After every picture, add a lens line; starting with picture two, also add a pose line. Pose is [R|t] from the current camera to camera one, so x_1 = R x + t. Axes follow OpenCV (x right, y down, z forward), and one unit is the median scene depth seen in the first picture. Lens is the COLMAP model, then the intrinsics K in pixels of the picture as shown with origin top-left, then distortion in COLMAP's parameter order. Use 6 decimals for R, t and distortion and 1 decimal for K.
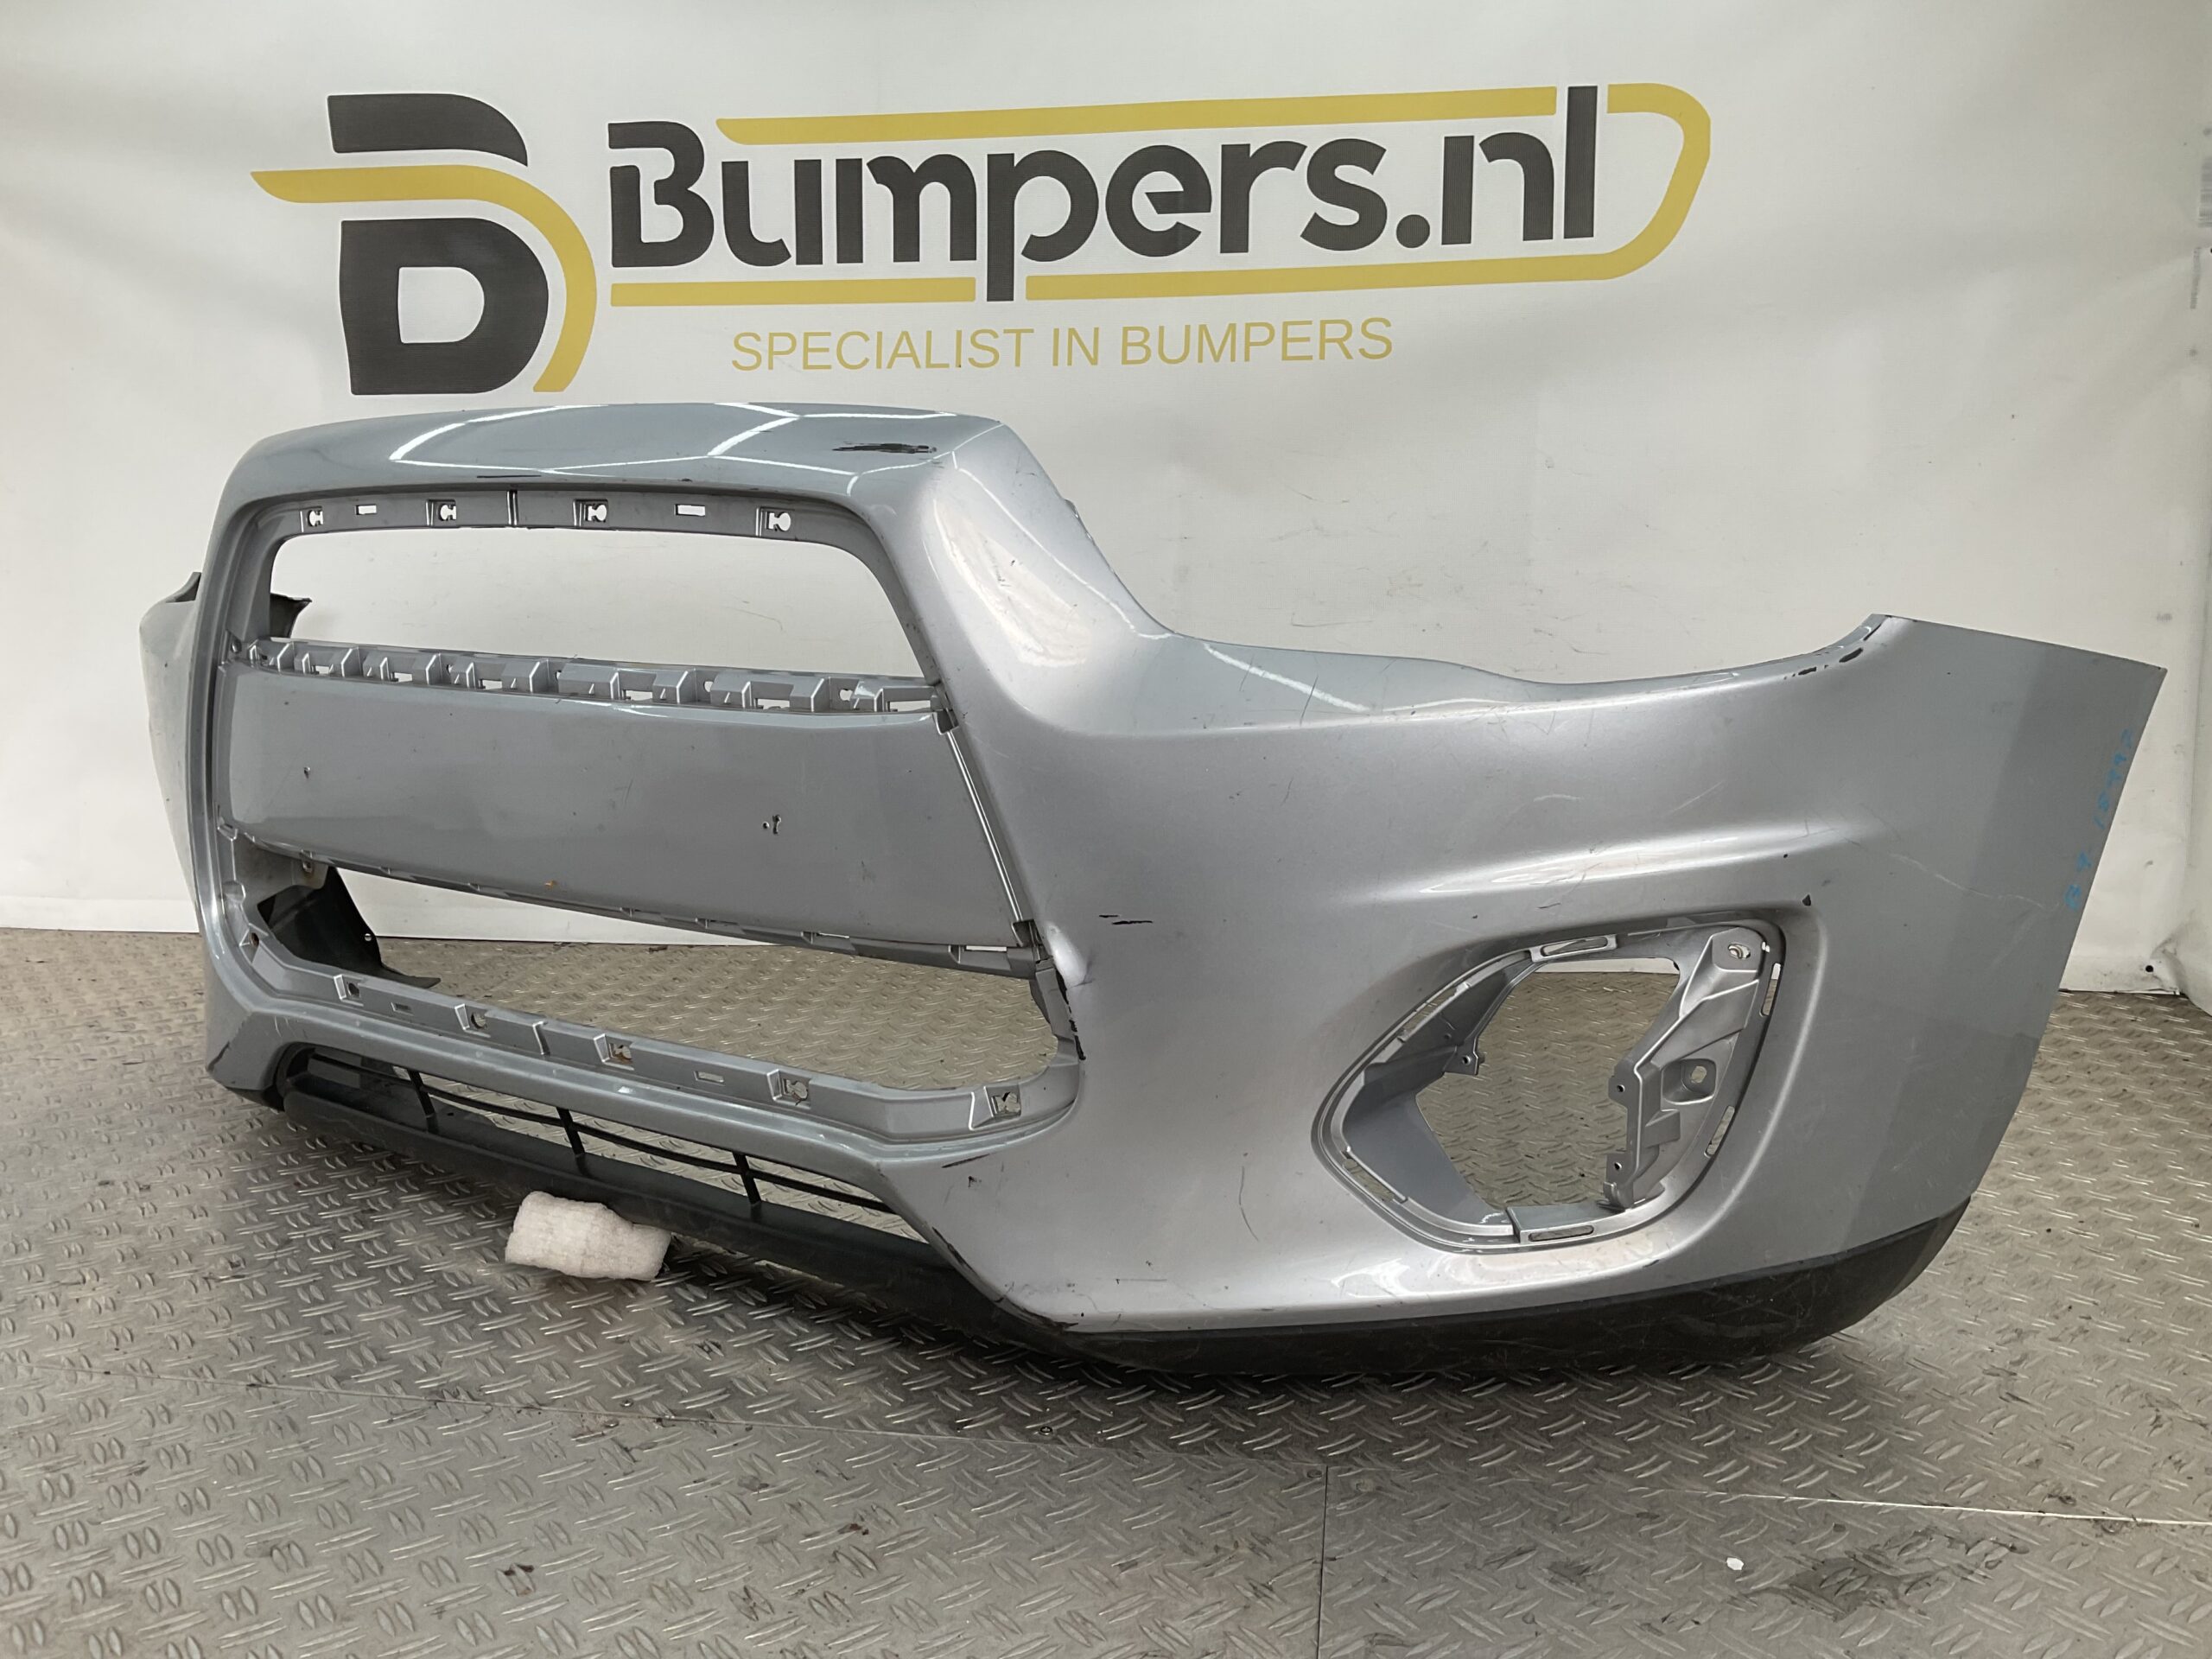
lens RADIAL K [[1853.2, 0, 1106.0], [0, 1853.2, 829.5], [0, 0, 1]] dist [0.086569, -0.143758]
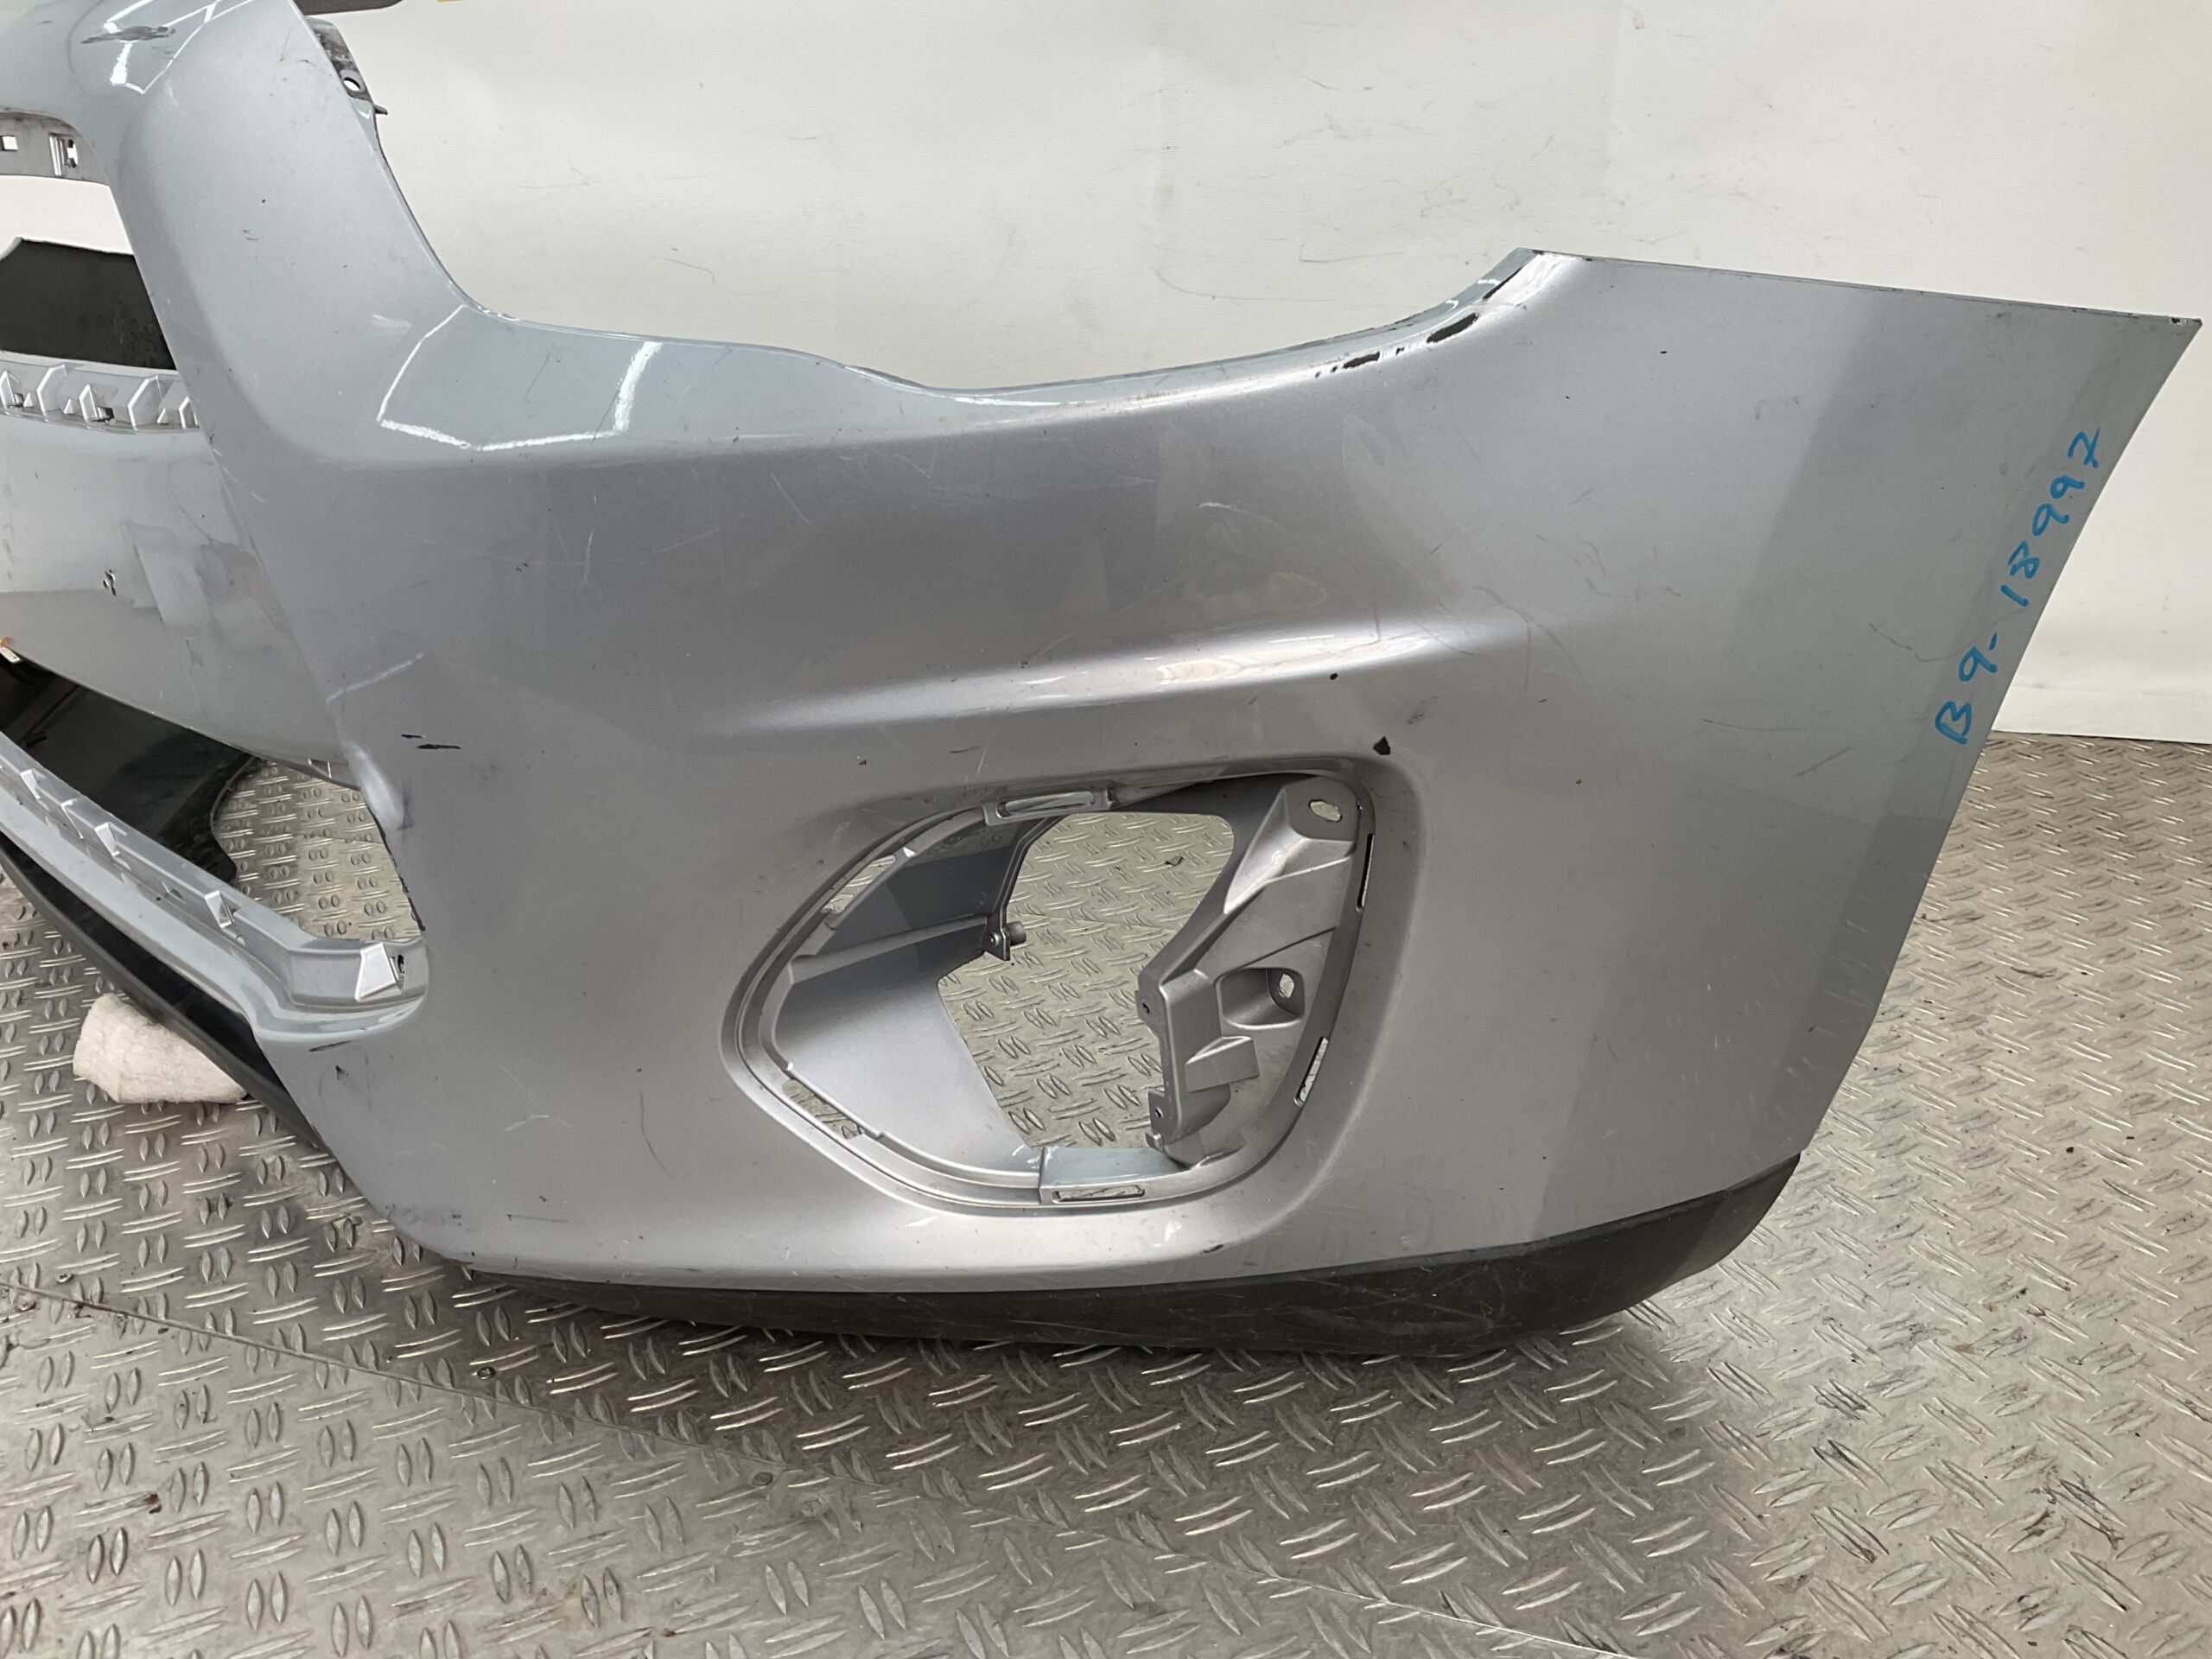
lens RADIAL K [[1830.3, 0, 1106.0], [0, 1830.3, 829.5], [0, 0, 1]] dist [0.112967, -0.207261]
pose [[0.974015, 0.035968, -0.223608, 0.389789], [0.008143, 0.981108, 0.193288, -0.048197], [0.226335, -0.190087, 0.955322, 0.367690]]
